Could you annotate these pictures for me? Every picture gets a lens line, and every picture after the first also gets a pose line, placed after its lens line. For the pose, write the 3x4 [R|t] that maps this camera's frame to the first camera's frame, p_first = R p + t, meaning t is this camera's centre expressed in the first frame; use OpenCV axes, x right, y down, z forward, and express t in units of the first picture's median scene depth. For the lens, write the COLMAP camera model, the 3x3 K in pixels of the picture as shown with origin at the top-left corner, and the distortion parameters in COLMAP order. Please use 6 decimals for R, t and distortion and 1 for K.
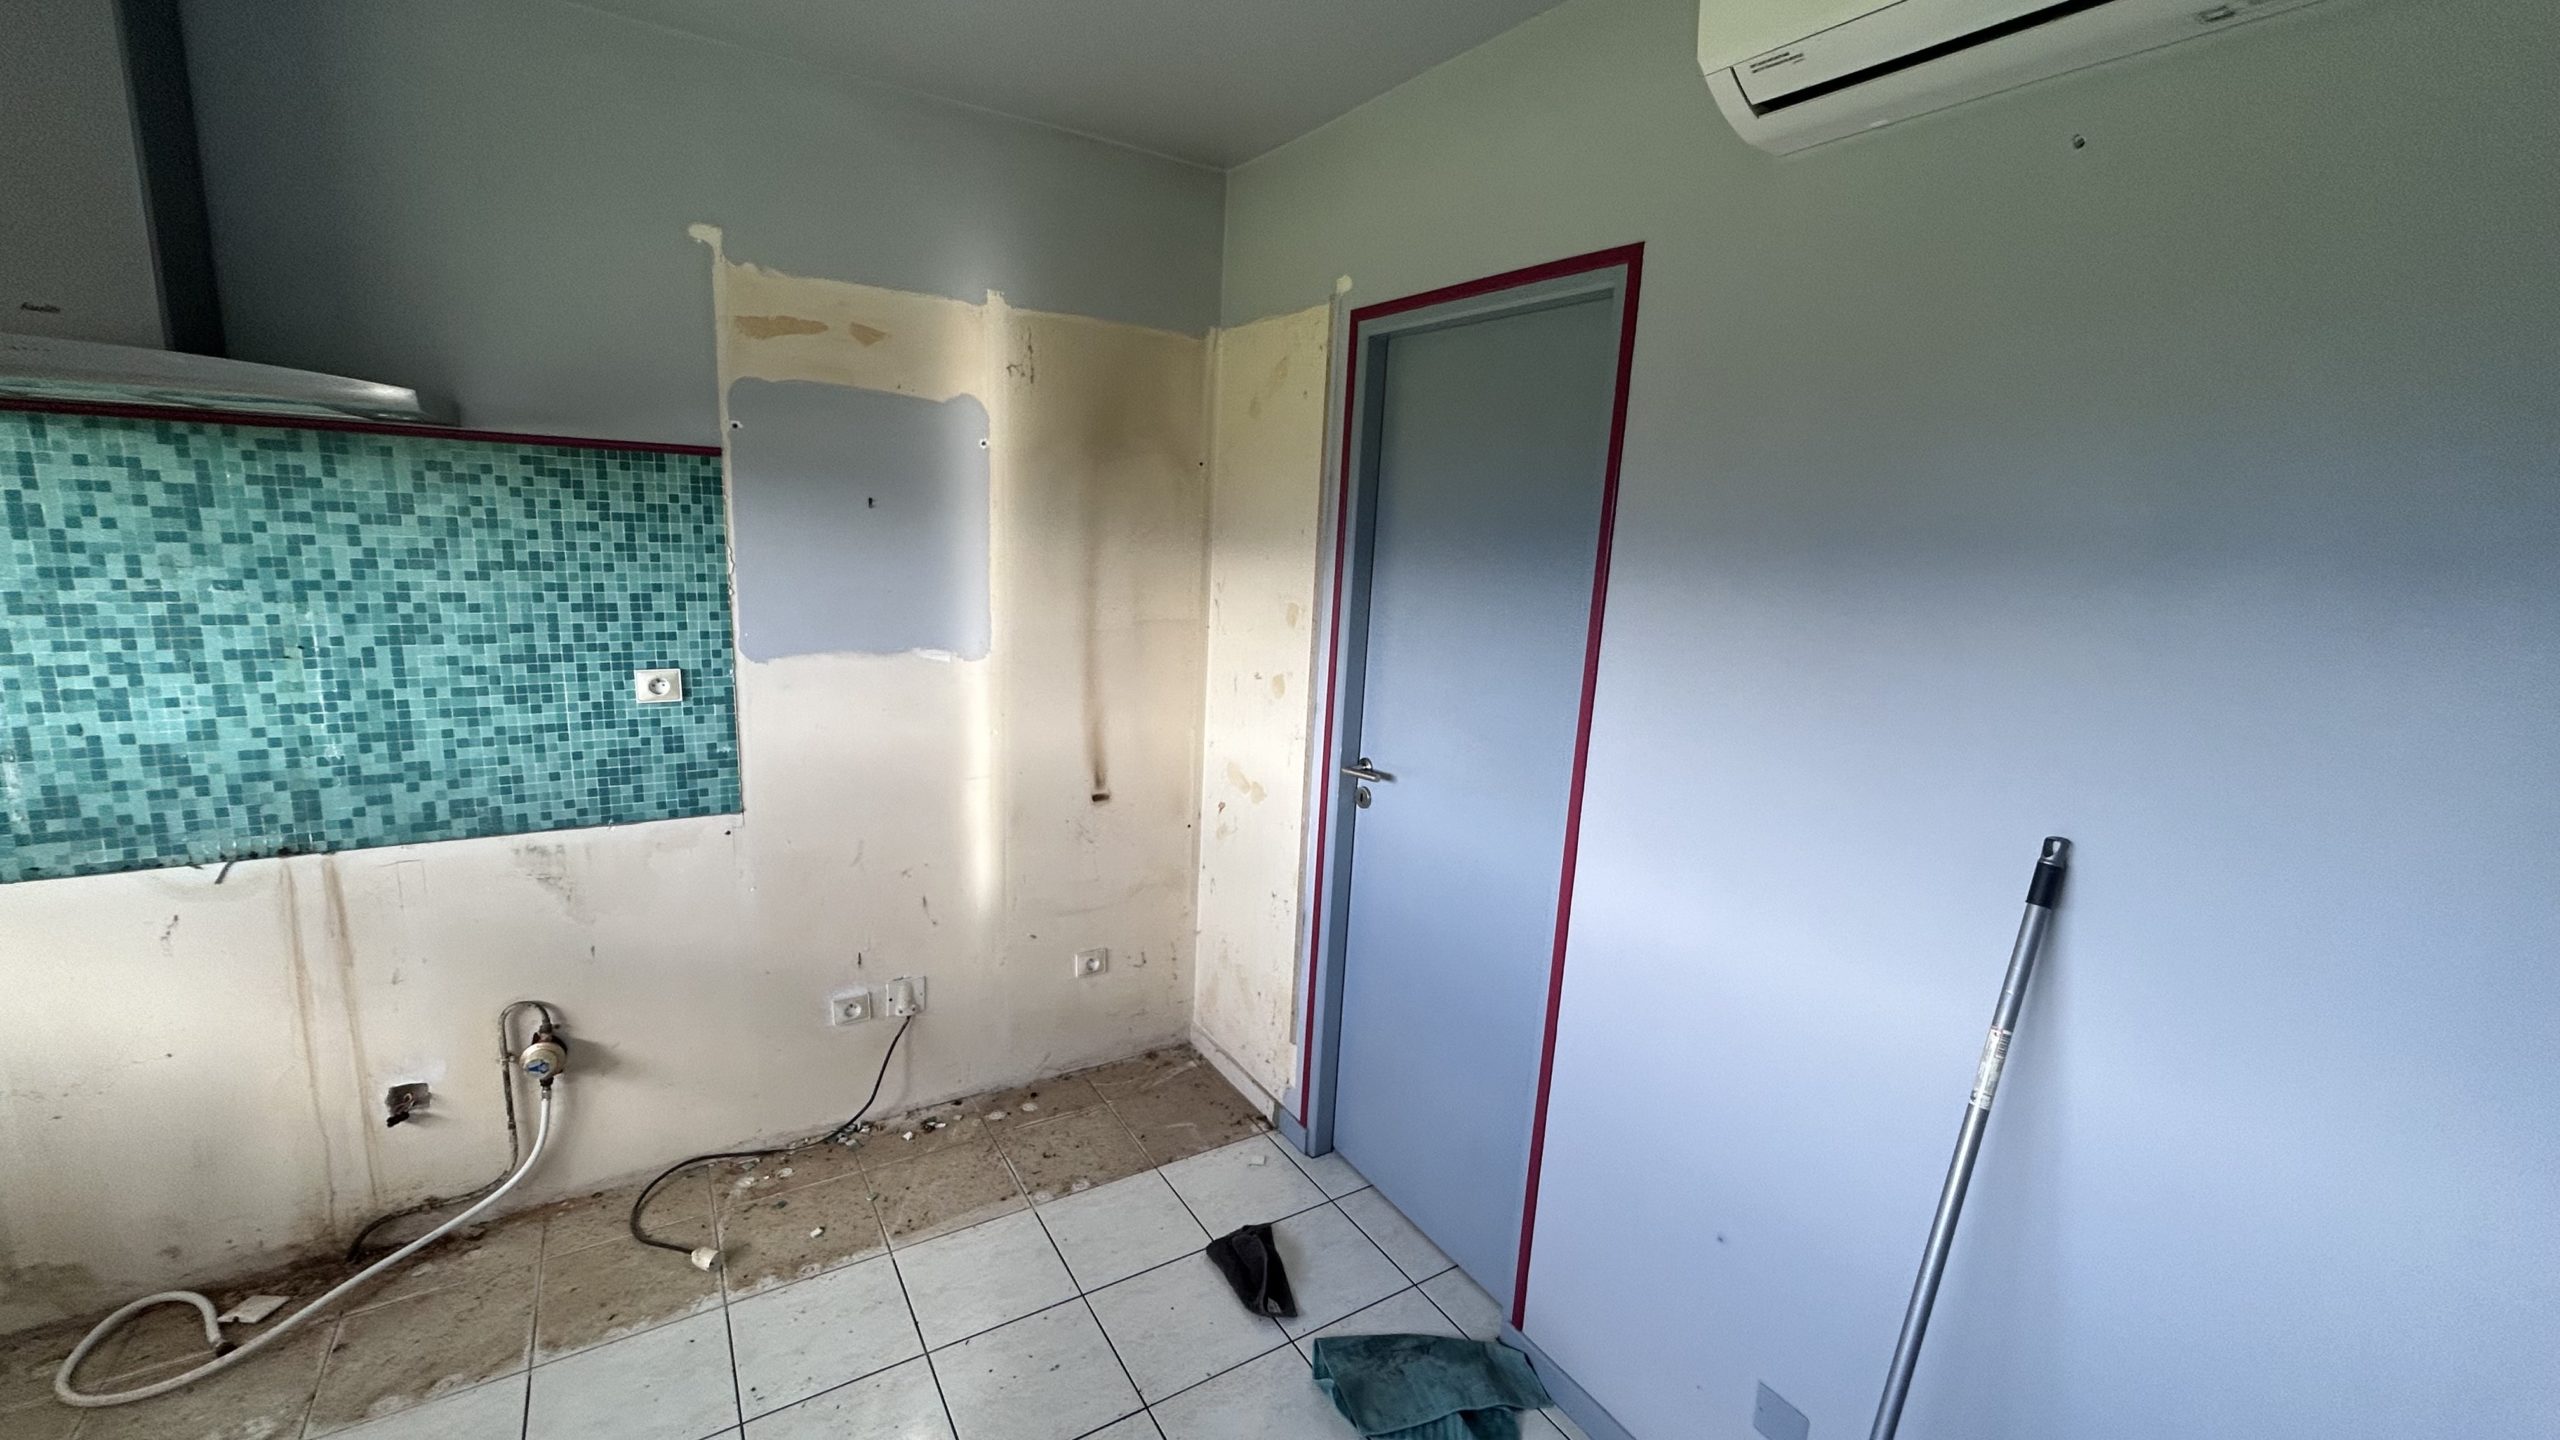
lens RADIAL K [[1025.7, 0, 1287.0], [0, 1025.7, 719.8], [0, 0, 1]] dist [0.000051, 0.000165]
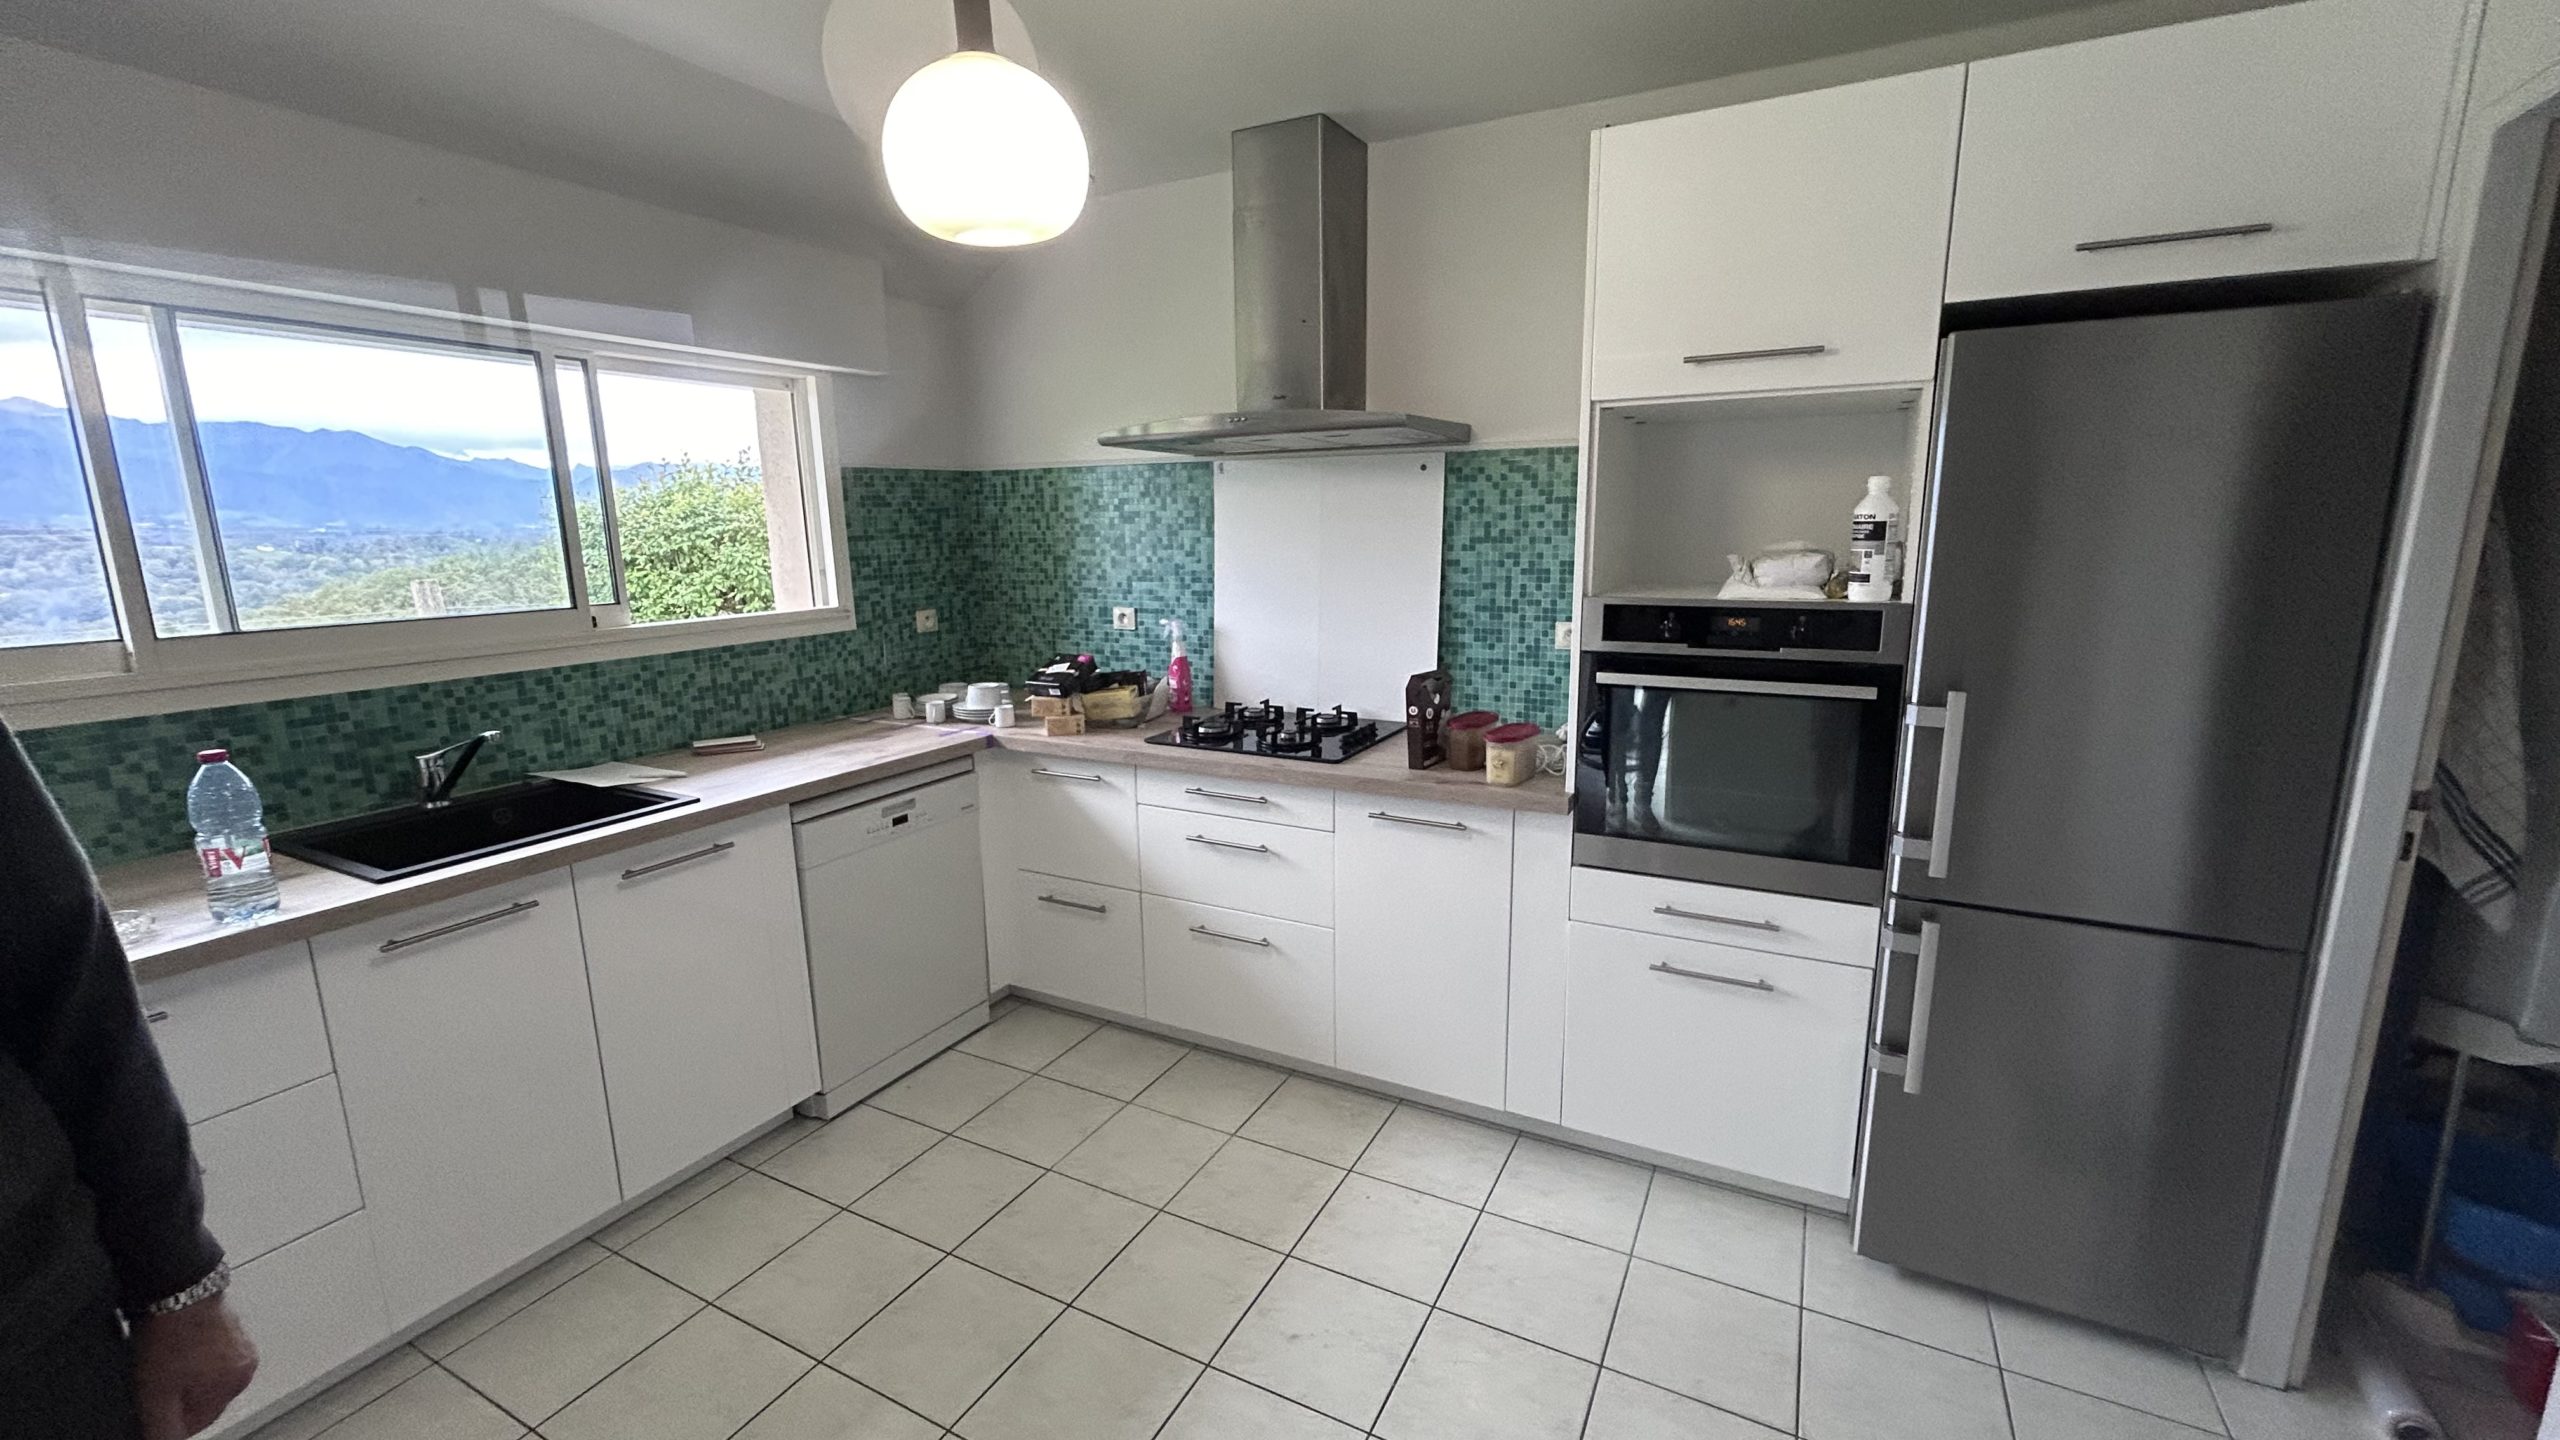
lens RADIAL K [[1025.7, 0, 1286.0], [0, 1025.7, 720.2], [0, 0, 1]] dist [0.000051, 0.000165]
pose [[0.504120, 0.112252, -0.856307, 0.304701], [-0.133878, 0.989689, 0.050921, 0.054003], [0.853194, 0.088971, 0.513950, 0.083352]]
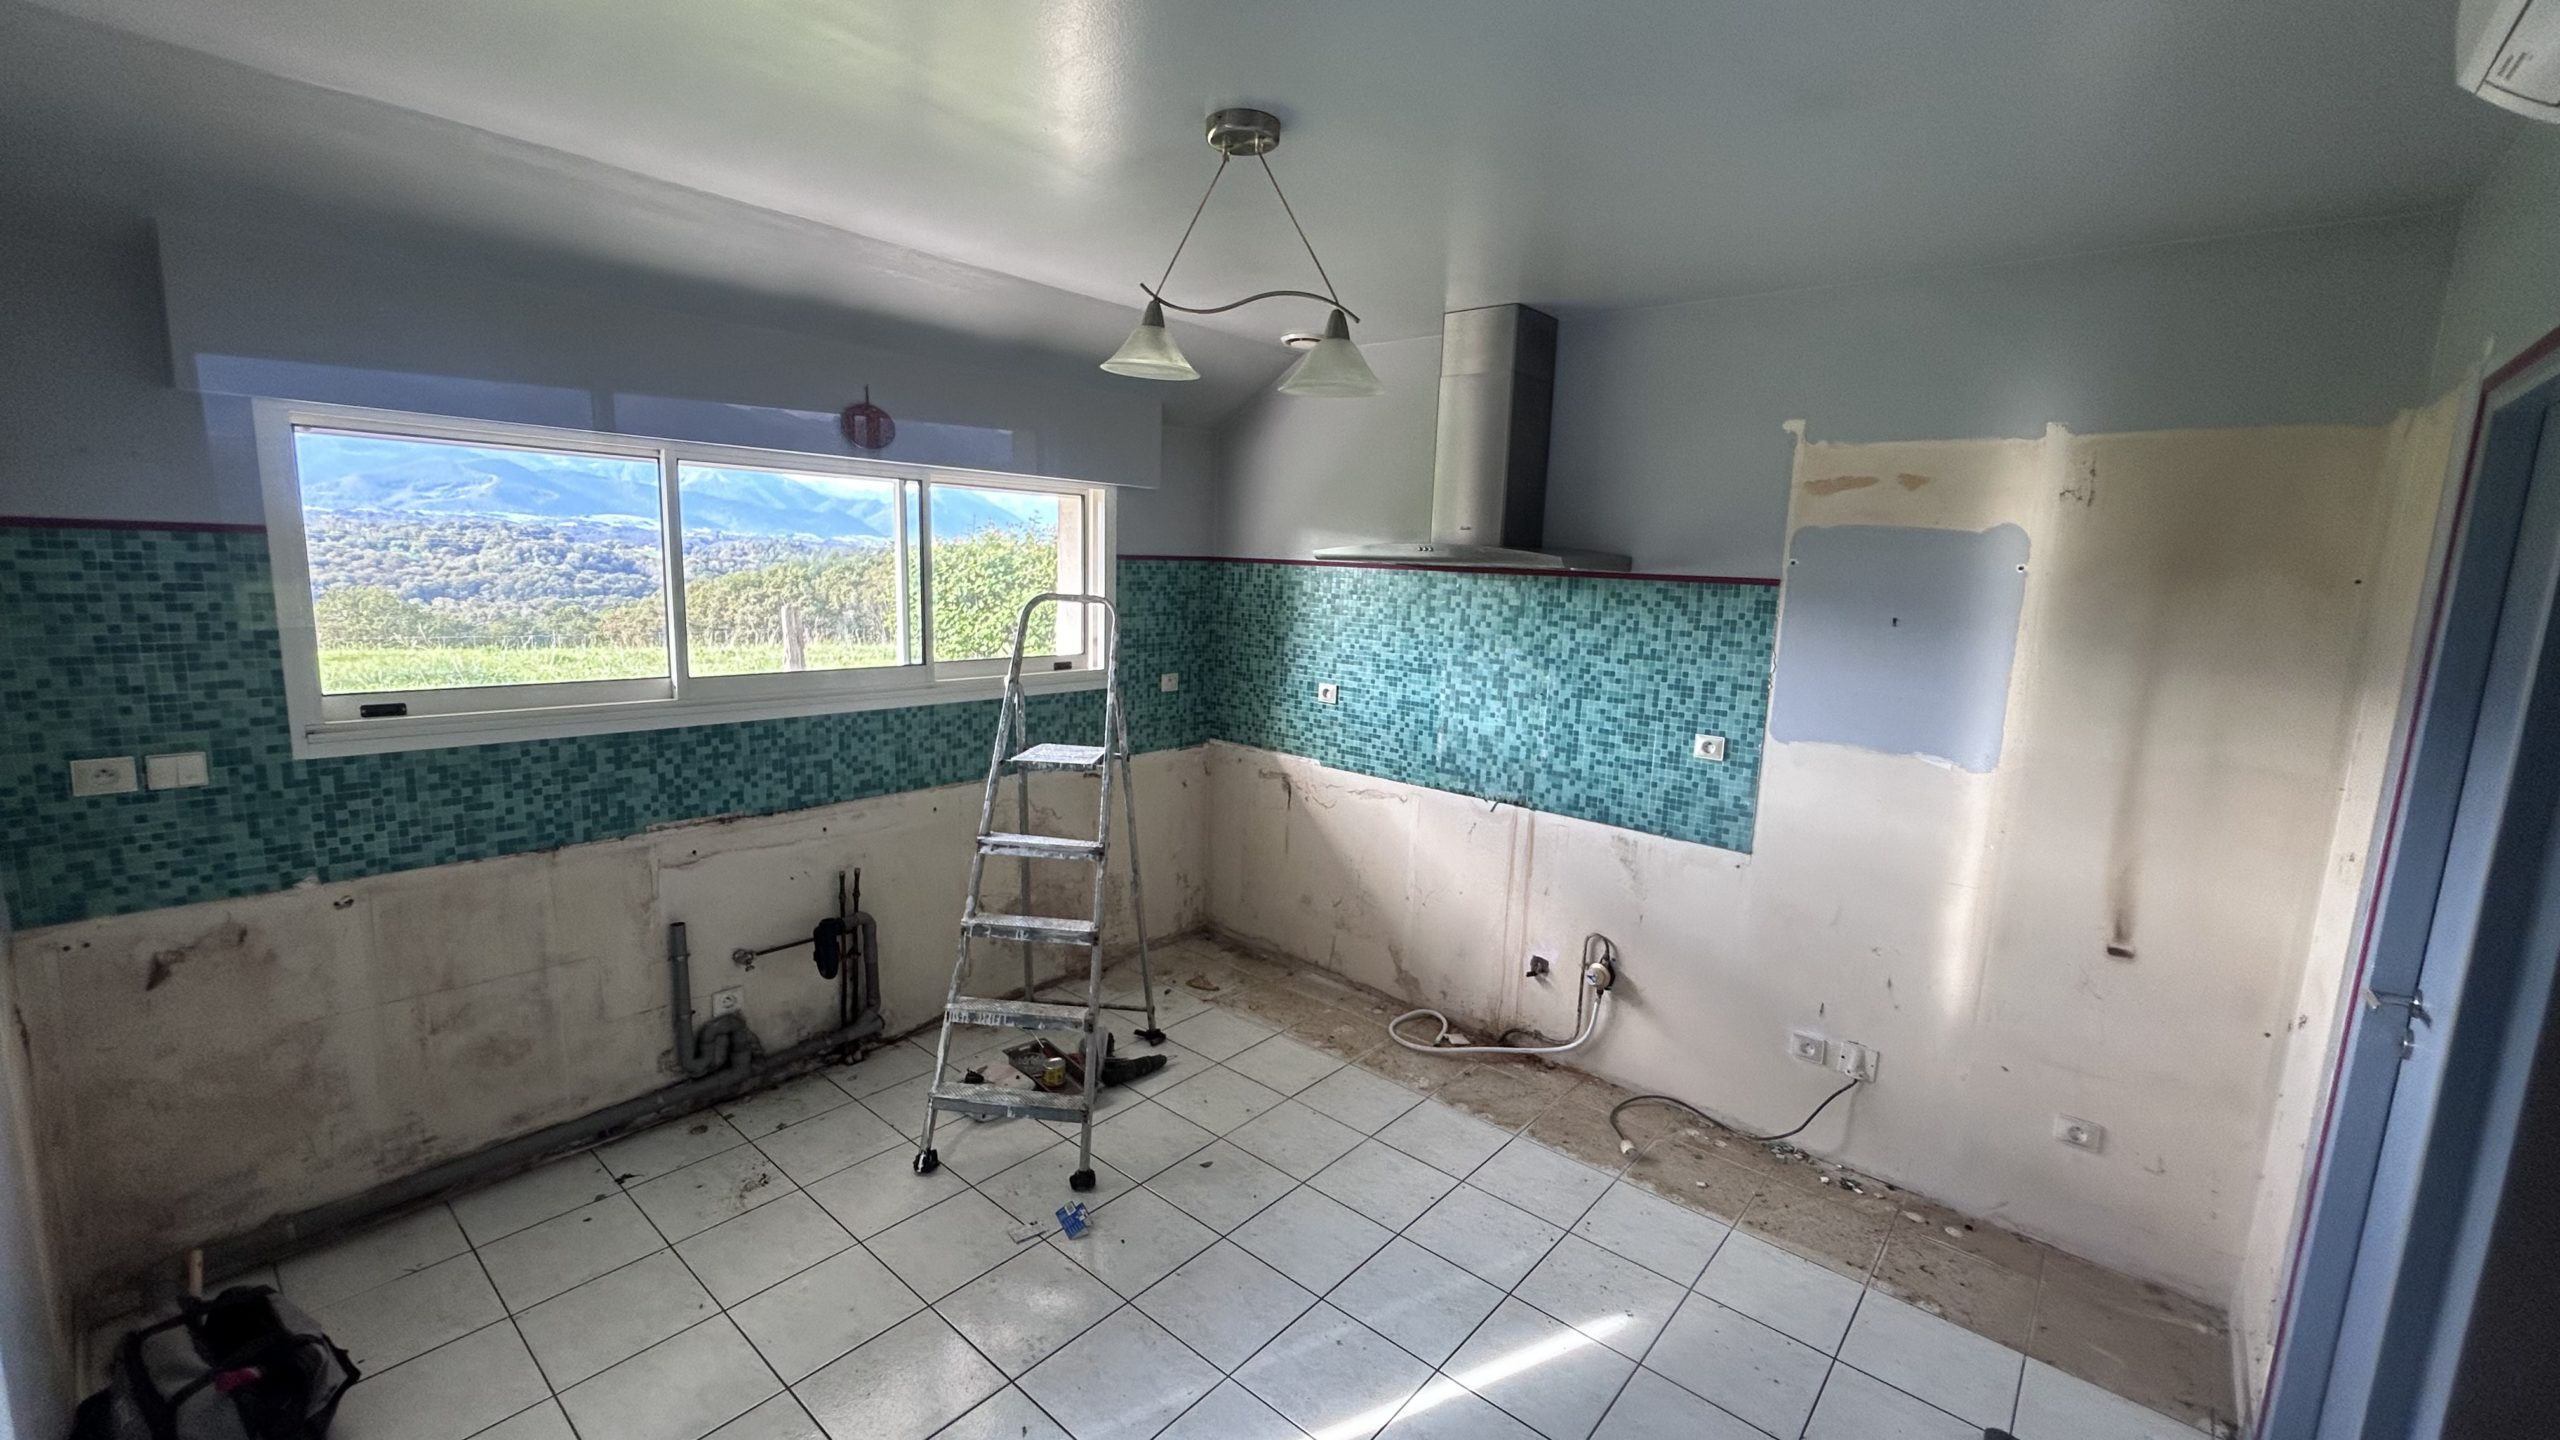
lens RADIAL K [[1025.7, 0, 1285.4], [0, 1025.7, 723.2], [0, 0, 1]] dist [0.000051, 0.000165]
pose [[0.298464, 0.114178, -0.947567, 0.573976], [-0.209663, 0.976410, 0.051614, -0.017363], [0.931107, 0.183265, 0.315362, 0.014435]]
